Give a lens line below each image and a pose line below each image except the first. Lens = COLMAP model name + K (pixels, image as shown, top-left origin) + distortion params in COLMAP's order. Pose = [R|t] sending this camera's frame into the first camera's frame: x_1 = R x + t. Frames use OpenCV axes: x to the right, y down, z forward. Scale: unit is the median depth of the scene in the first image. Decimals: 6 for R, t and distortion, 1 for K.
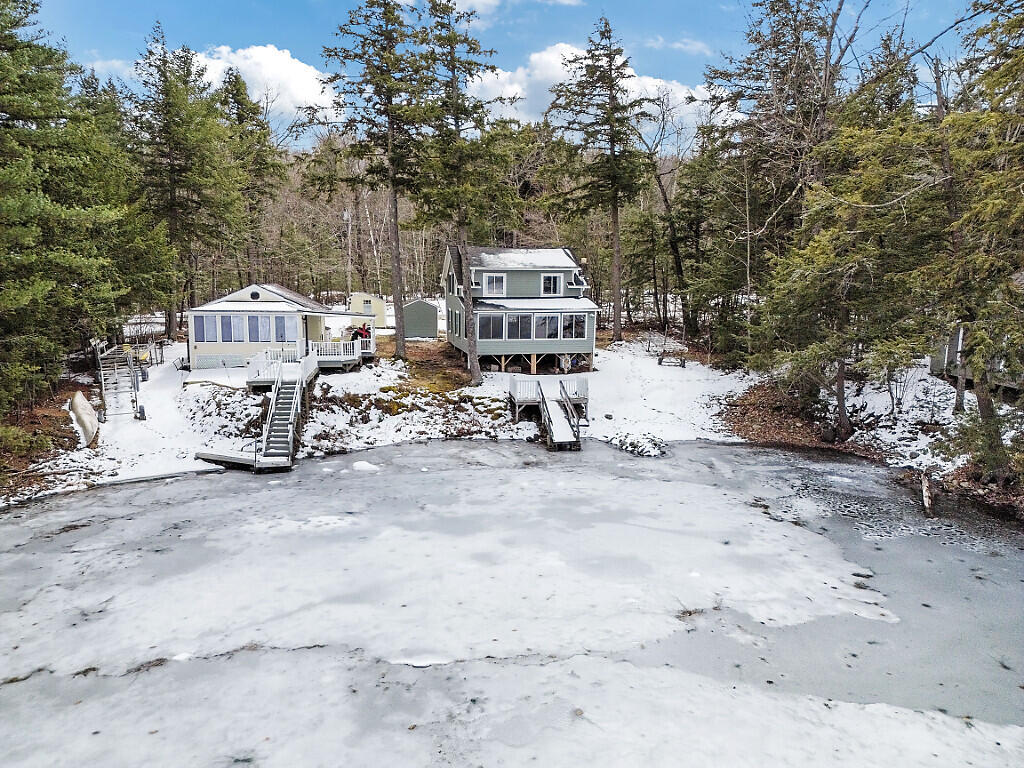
lens RADIAL K [[714.6, 0, 512.0], [0, 714.6, 384.0], [0, 0, 1]] dist [0.080321, -0.084236]
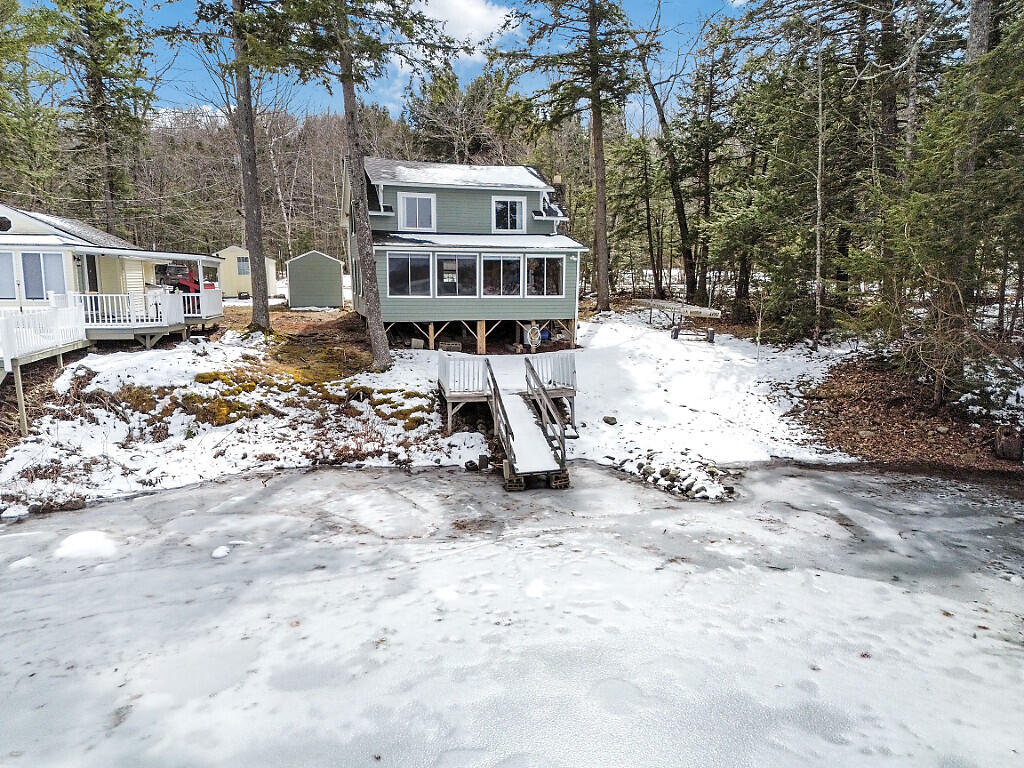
lens RADIAL K [[714.6, 0, 512.0], [0, 714.6, 384.0], [0, 0, 1]] dist [0.080321, -0.084236]
pose [[0.998217, -0.013763, 0.058087, 0.023070], [0.013905, 0.999901, -0.002045, 0.016388], [-0.058053, 0.002849, 0.998309, 0.429723]]
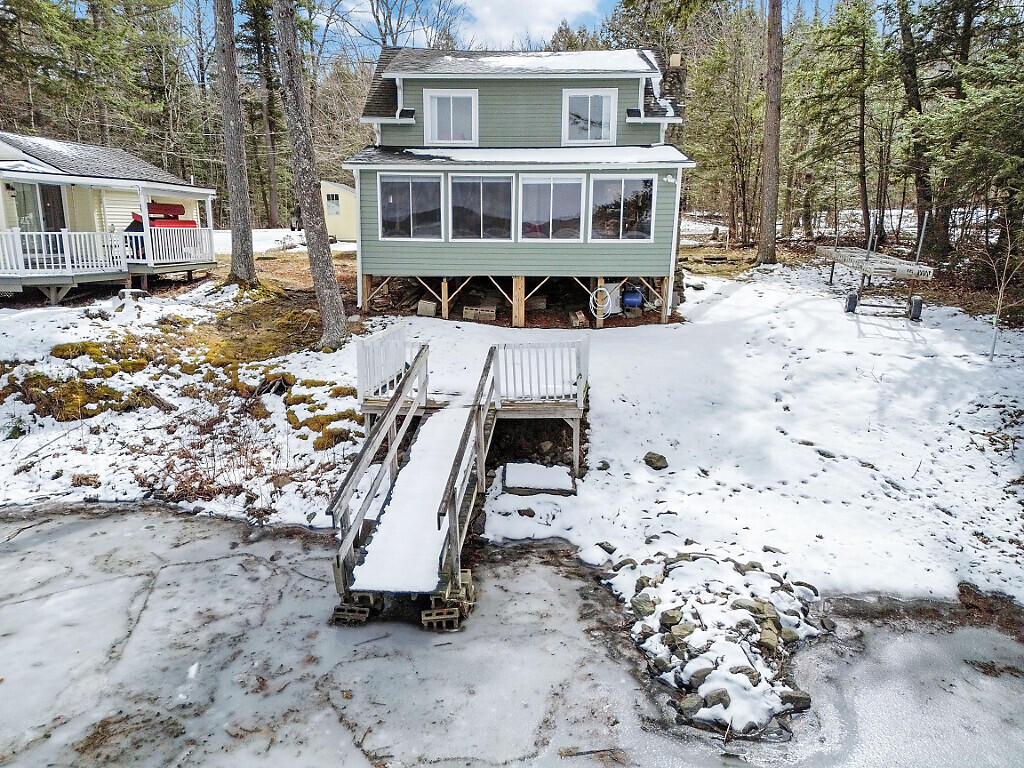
lens RADIAL K [[714.6, 0, 512.0], [0, 714.6, 384.0], [0, 0, 1]] dist [0.080321, -0.084236]
pose [[0.965848, 0.052423, -0.253751, 0.153739], [-0.035049, 0.996752, 0.072511, -0.011196], [0.256728, -0.061141, 0.964548, 0.669570]]
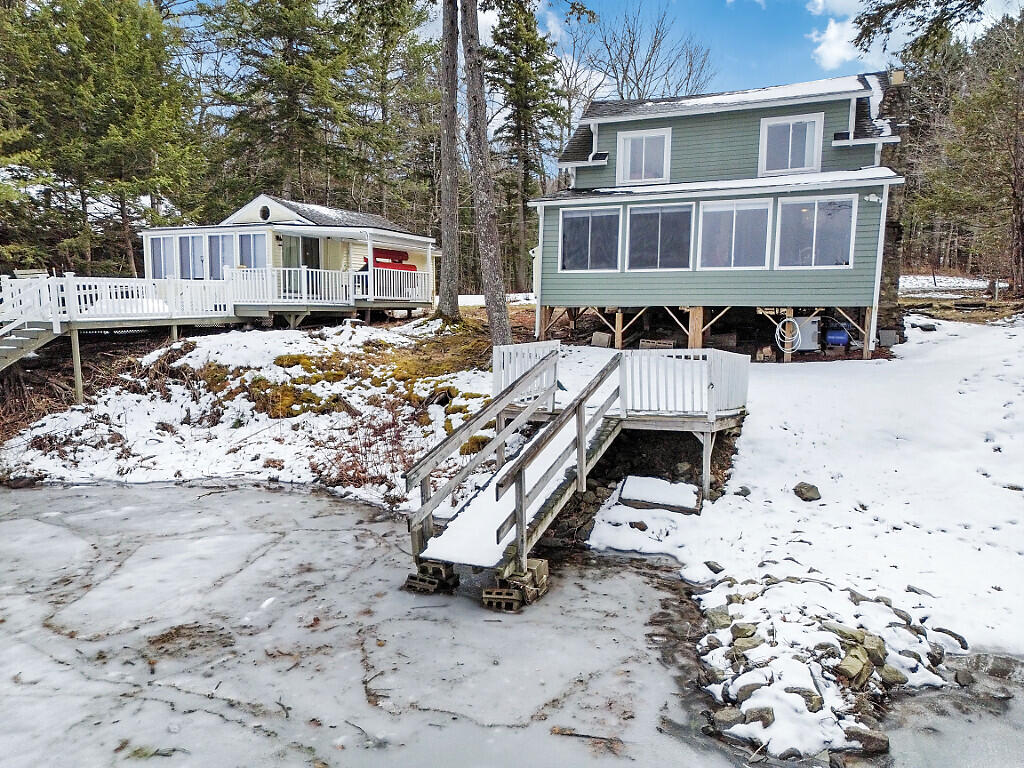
lens RADIAL K [[714.6, 0, 512.0], [0, 714.6, 384.0], [0, 0, 1]] dist [0.080321, -0.084236]
pose [[0.814740, 0.059914, -0.576723, 0.204202], [-0.082553, 0.996501, -0.013100, 0.016345], [0.573920, 0.058284, 0.816835, 0.695643]]
